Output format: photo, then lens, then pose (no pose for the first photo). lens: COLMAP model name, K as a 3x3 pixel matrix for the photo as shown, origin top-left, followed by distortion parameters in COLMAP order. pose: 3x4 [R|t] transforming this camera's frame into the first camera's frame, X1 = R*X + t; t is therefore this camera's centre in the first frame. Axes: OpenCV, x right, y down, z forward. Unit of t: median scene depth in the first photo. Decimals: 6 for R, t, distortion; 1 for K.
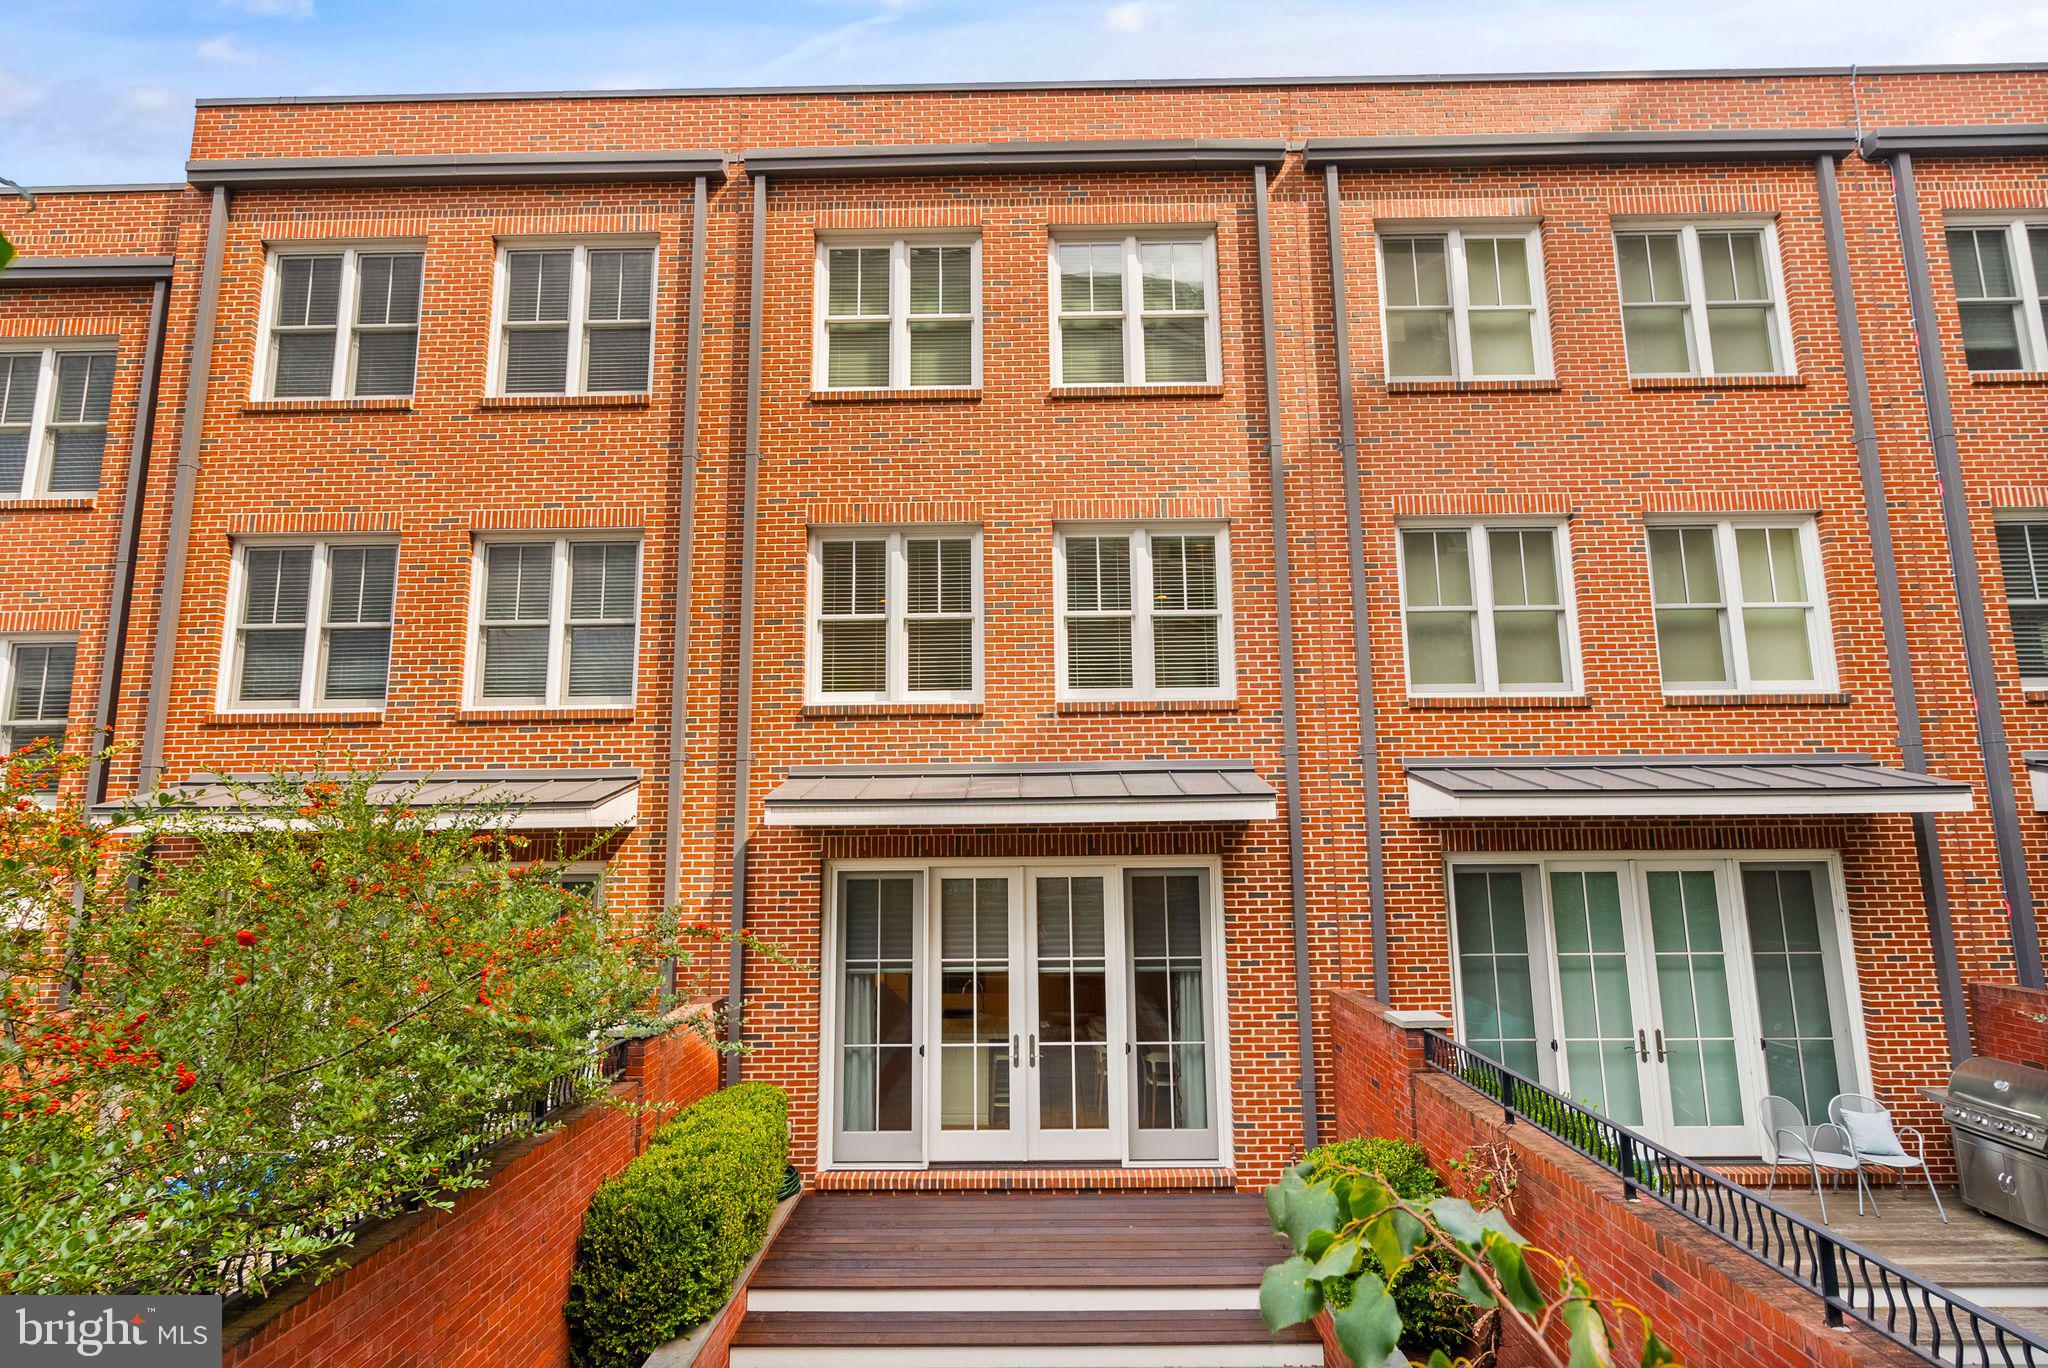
lens RADIAL K [[952.1, 0, 1028.4], [0, 952.1, 691.2], [0, 0, 1]] dist [-0.007349, 0.004050]
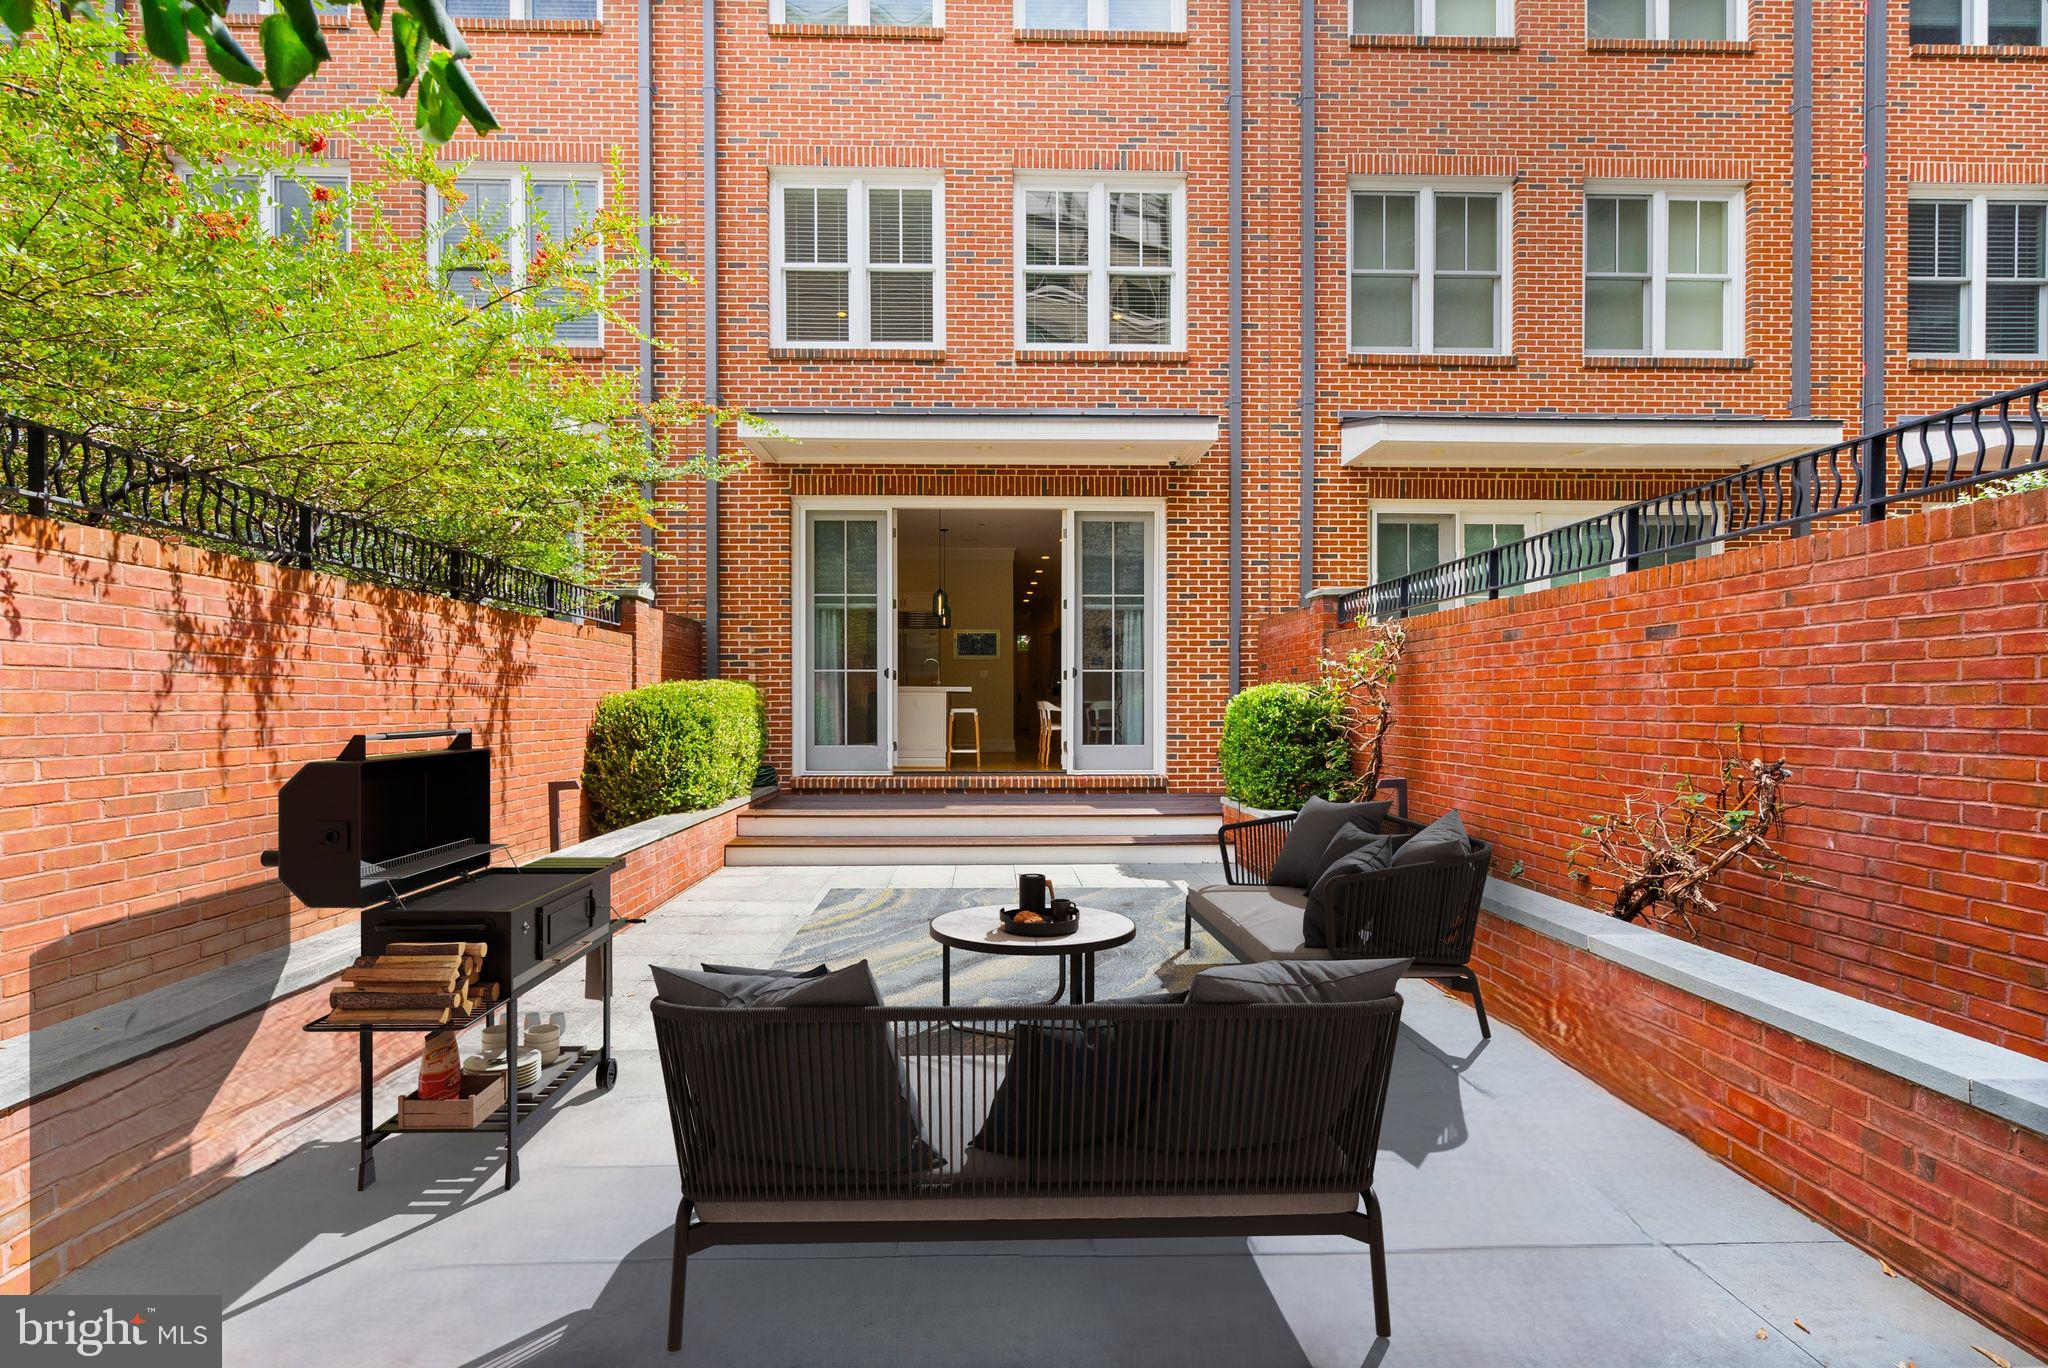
lens RADIAL K [[952.1, 0, 1016.0], [0, 952.1, 697.6], [0, 0, 1]] dist [-0.007349, 0.004050]
pose [[0.999052, 0.010154, 0.042320, -0.009257], [-0.016652, 0.987594, 0.156145, 0.224397], [-0.040210, -0.156702, 0.986827, -0.085885]]
